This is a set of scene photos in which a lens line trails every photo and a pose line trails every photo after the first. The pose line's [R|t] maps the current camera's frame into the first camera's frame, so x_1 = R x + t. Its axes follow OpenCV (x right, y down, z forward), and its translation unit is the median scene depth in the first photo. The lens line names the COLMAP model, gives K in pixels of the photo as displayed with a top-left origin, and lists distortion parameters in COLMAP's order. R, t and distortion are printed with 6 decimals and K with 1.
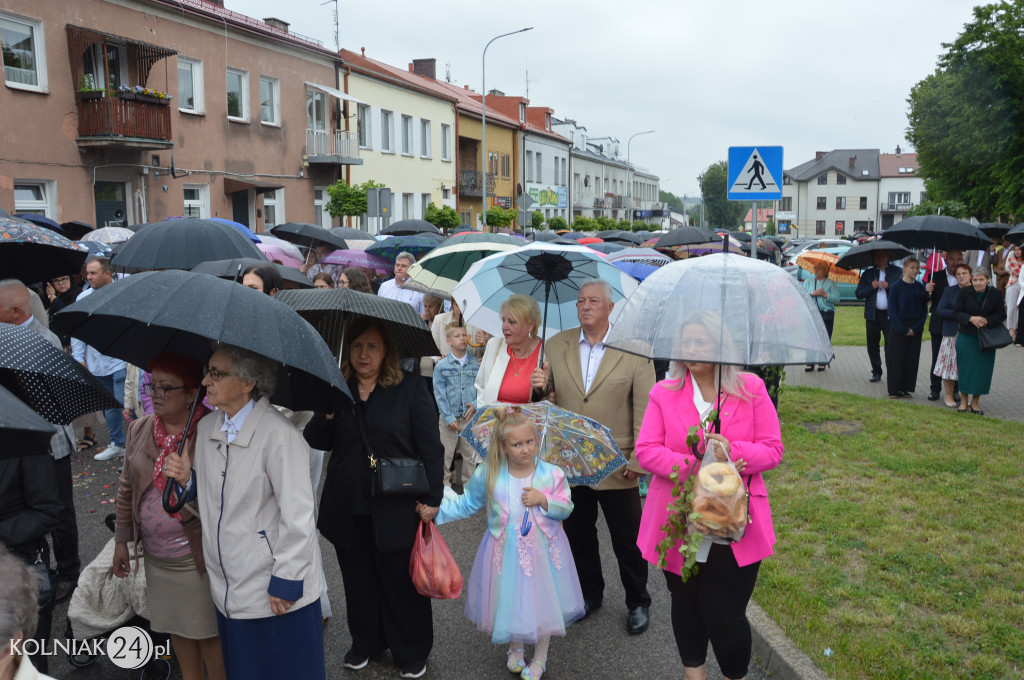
lens RADIAL K [[885.2, 0, 512.0], [0, 885.2, 340.0], [0, 0, 1]] dist [-0.125341, 0.160176]
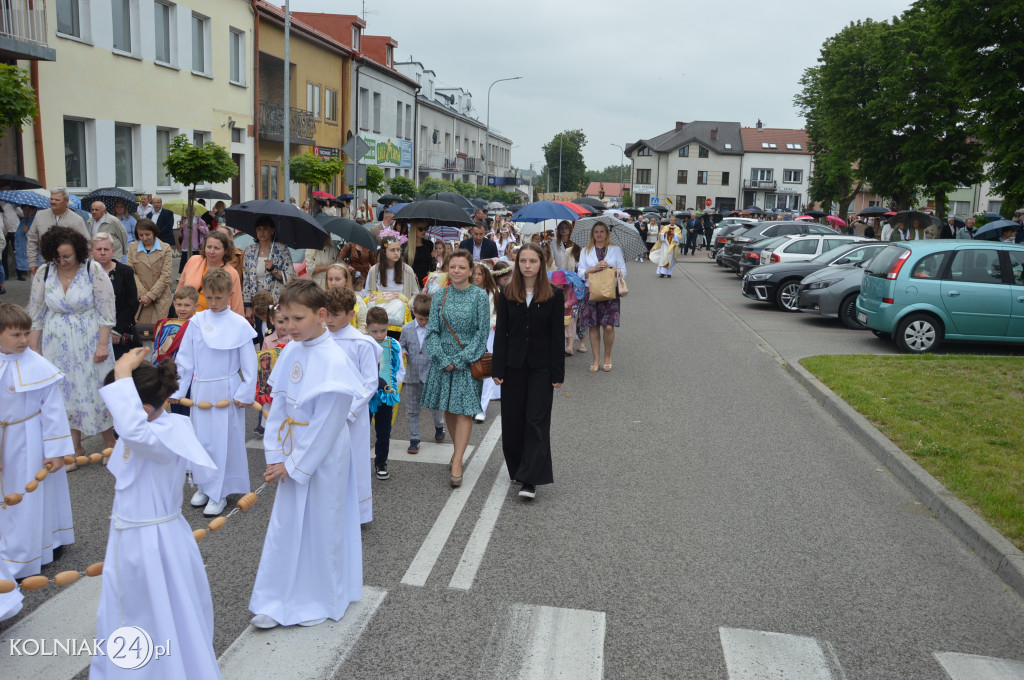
lens RADIAL K [[885.2, 0, 512.0], [0, 885.2, 340.0], [0, 0, 1]] dist [-0.125341, 0.160176]
pose [[0.982678, 0.005625, 0.185238, 0.004831], [-0.012058, 0.999362, 0.033617, -0.020273], [-0.184931, -0.035268, 0.982118, 0.177765]]
